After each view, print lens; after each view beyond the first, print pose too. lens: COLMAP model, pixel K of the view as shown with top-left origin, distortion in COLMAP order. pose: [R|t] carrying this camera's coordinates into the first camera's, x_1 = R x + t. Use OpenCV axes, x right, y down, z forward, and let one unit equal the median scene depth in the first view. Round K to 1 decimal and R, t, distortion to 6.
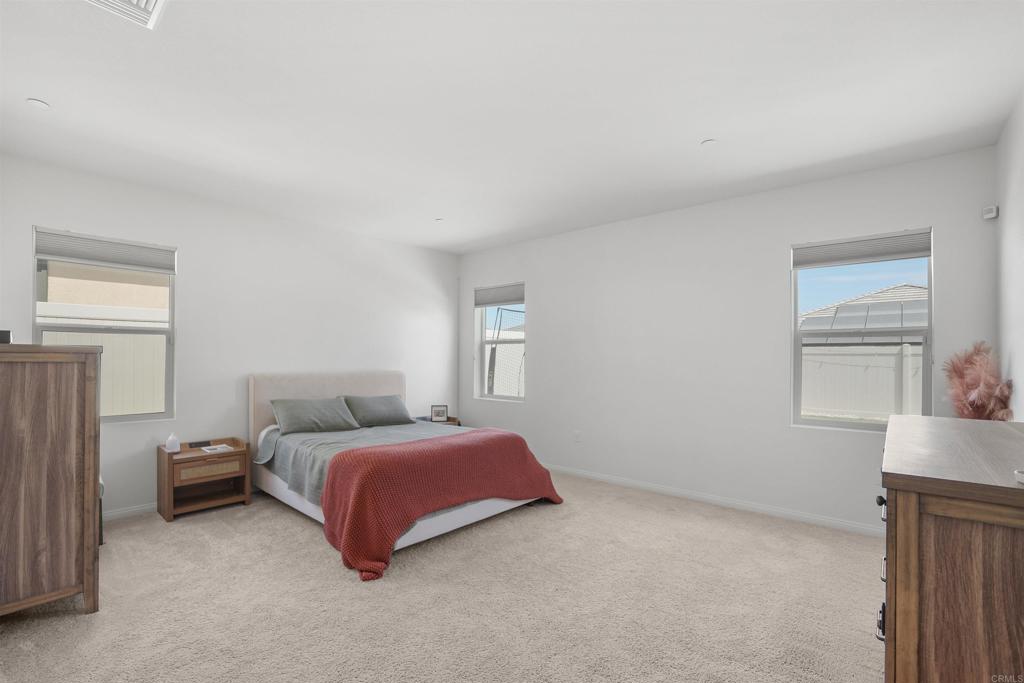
lens RADIAL K [[453.7, 0, 506.5], [0, 453.7, 338.5], [0, 0, 1]] dist [-0.000488, 0.003960]
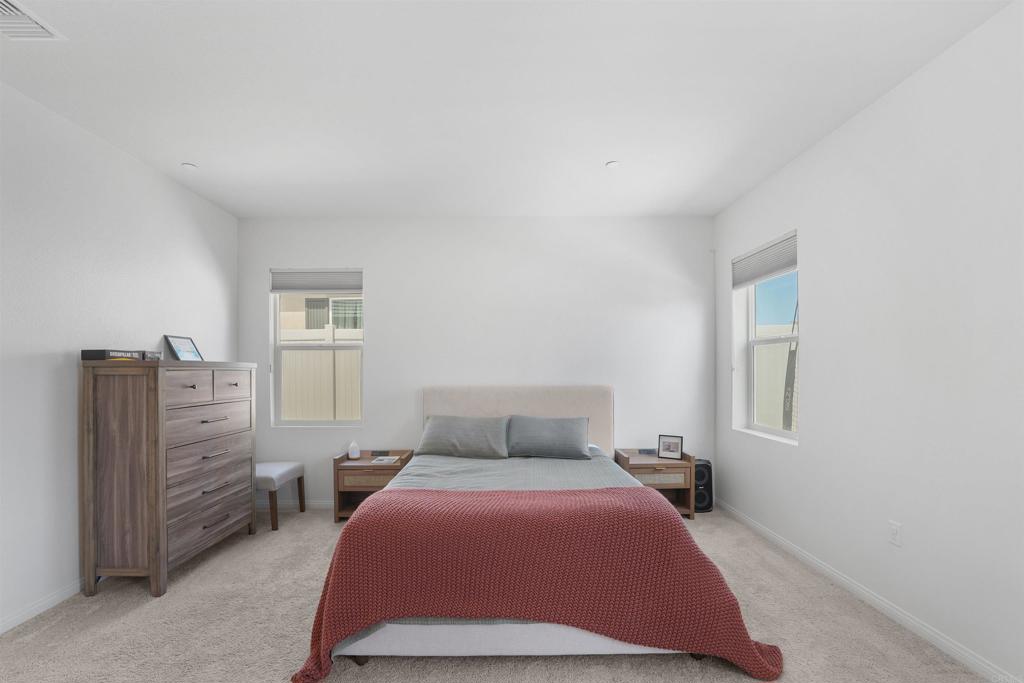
lens RADIAL K [[453.7, 0, 463.7], [0, 453.7, 356.2], [0, 0, 1]] dist [-0.000488, 0.003960]
pose [[0.667993, -0.036969, -0.743249, 0.285702], [0.042759, 0.999022, -0.011262, 0.032246], [0.742938, -0.024258, 0.668920, 0.518017]]
